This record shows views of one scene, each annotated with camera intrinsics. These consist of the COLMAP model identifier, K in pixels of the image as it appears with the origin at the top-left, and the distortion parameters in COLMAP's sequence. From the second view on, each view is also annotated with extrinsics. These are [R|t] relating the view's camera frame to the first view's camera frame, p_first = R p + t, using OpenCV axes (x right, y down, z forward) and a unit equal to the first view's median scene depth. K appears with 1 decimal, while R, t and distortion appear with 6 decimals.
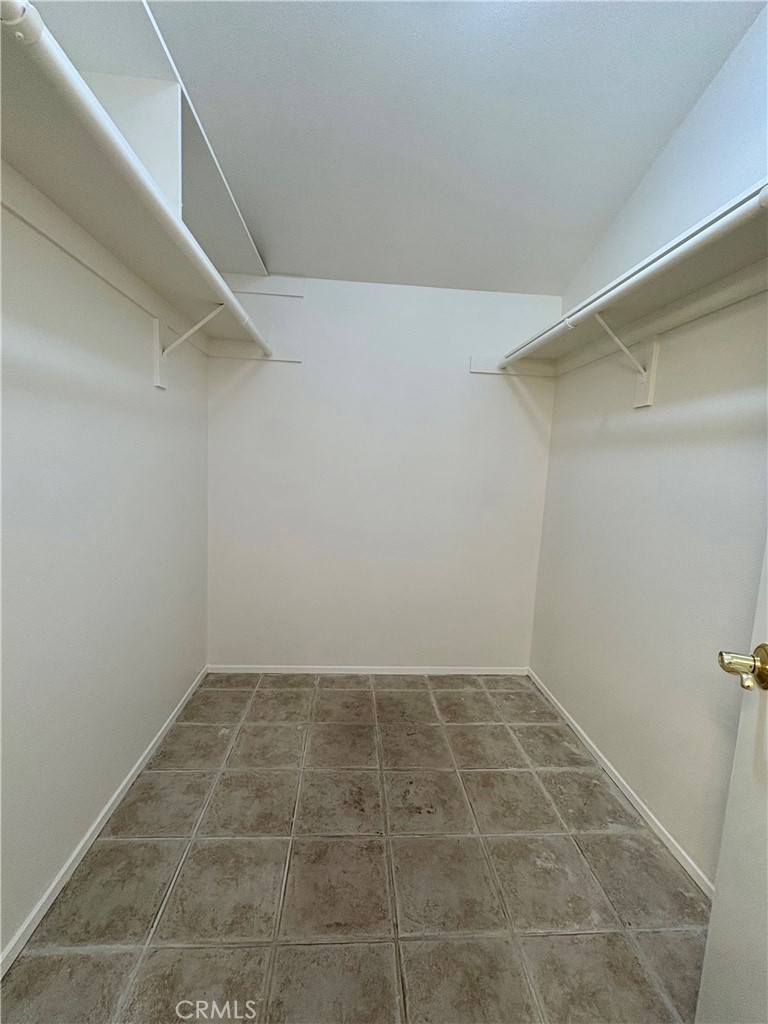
lens RADIAL K [[412.0, 0, 384.0], [0, 412.0, 512.0], [0, 0, 1]] dist [-0.001745, 0.000071]
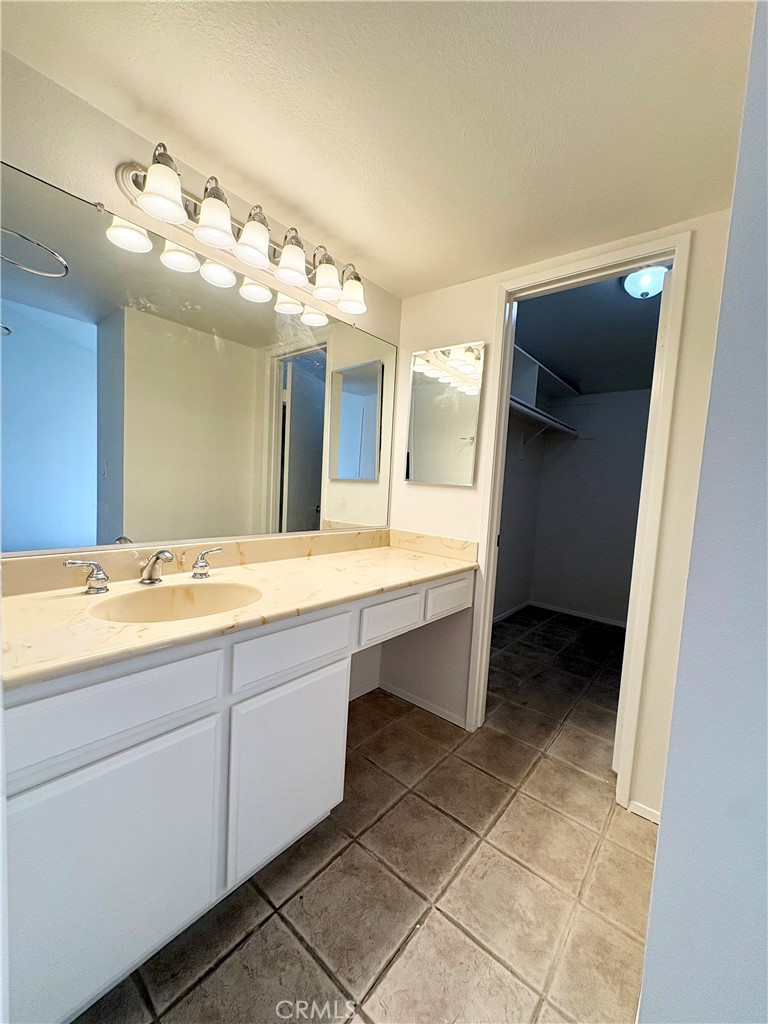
lens RADIAL K [[412.0, 0, 384.0], [0, 412.0, 512.0], [0, 0, 1]] dist [-0.001745, 0.000071]
pose [[0.707934, 0.053438, -0.704254, 0.577007], [-0.111535, 0.993080, -0.036763, 0.172254], [0.697417, 0.104575, 0.708995, -1.208169]]
